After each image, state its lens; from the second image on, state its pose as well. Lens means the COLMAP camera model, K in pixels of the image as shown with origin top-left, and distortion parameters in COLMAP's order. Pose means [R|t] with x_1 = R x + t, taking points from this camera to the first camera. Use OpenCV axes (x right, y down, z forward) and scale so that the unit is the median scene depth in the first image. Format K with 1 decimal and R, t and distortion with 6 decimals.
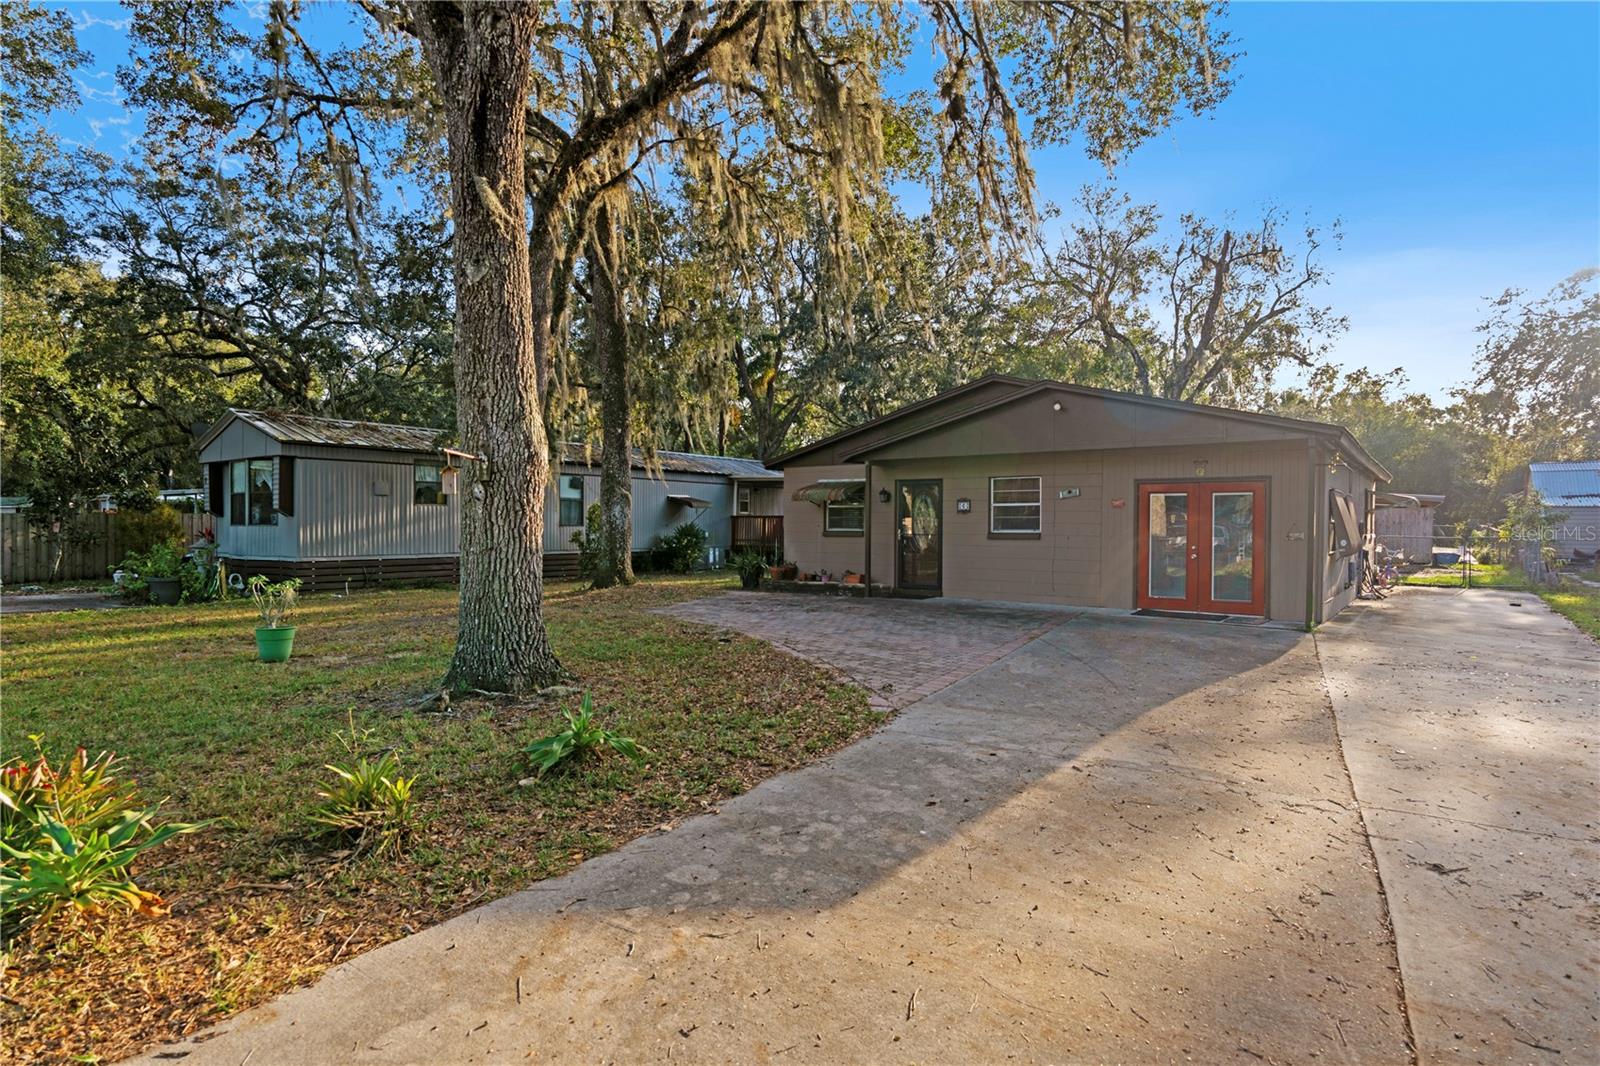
lens RADIAL K [[856.6, 0, 804.5], [0, 856.6, 537.8], [0, 0, 1]] dist [-0.004590, 0.004668]
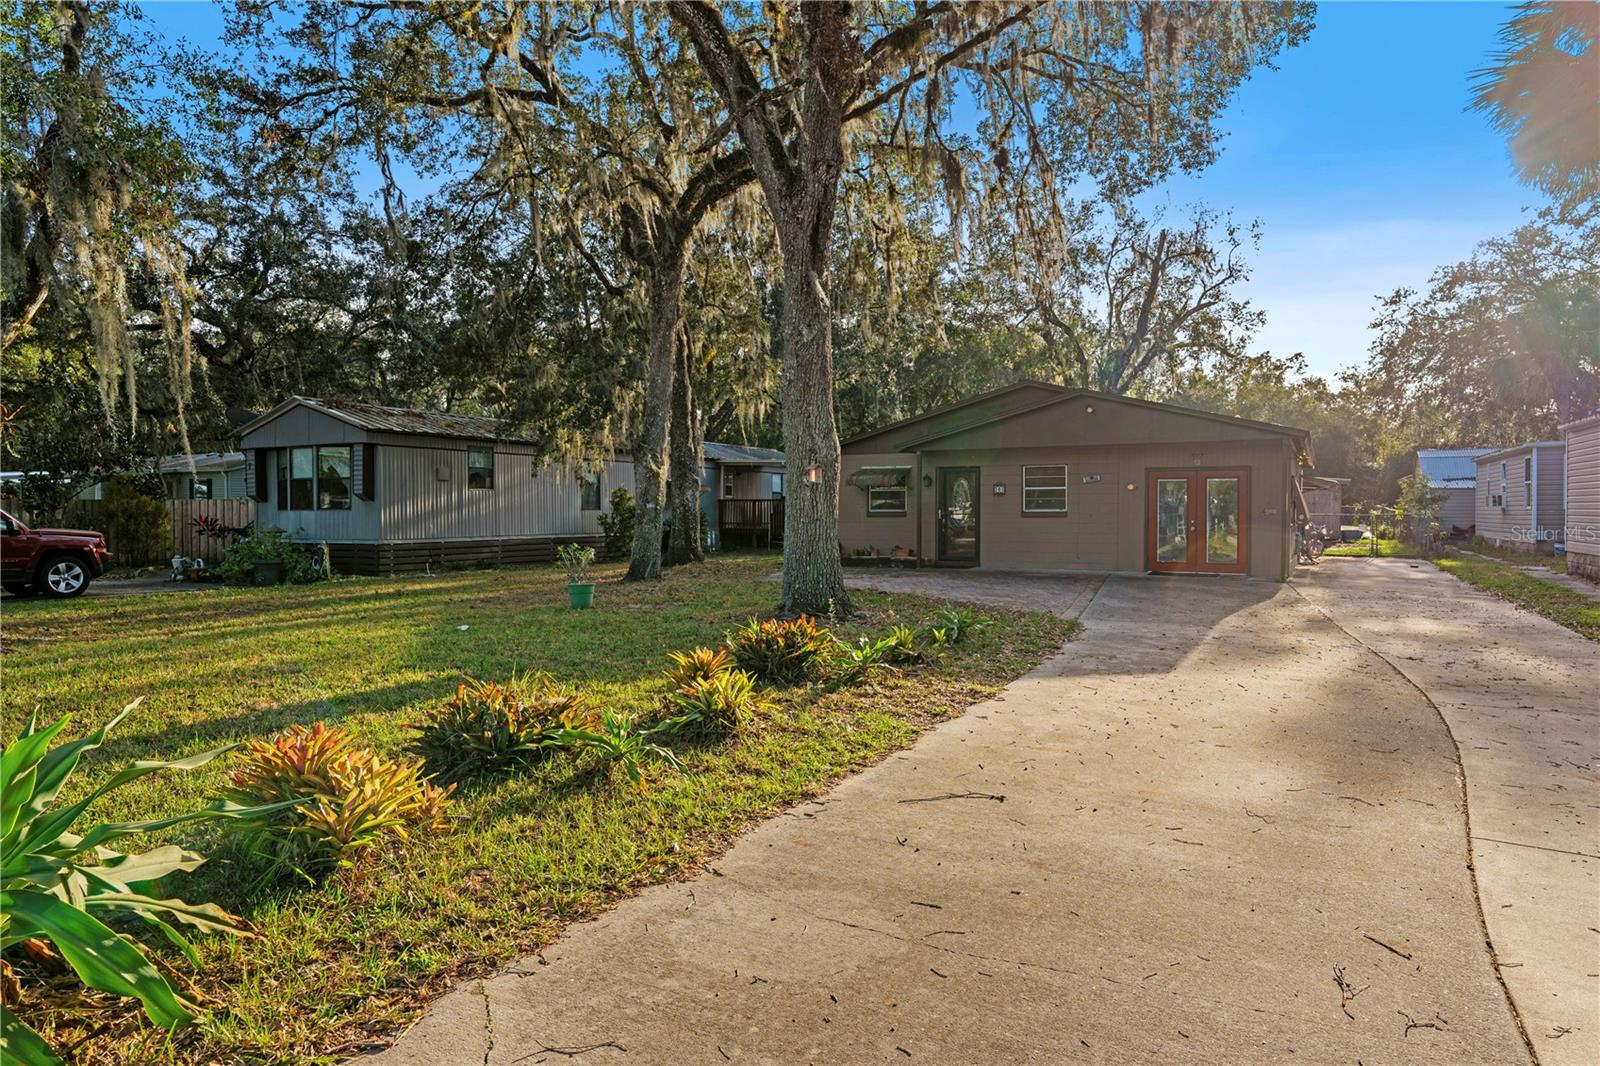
lens RADIAL K [[985.6, 0, 805.3], [0, 985.6, 538.2], [0, 0, 1]] dist [0.001660, -0.003631]
pose [[0.987885, -0.010226, 0.154853, -0.173289], [0.008255, 0.999877, 0.013366, 0.005907], [-0.154971, -0.011926, 0.987847, -0.182914]]
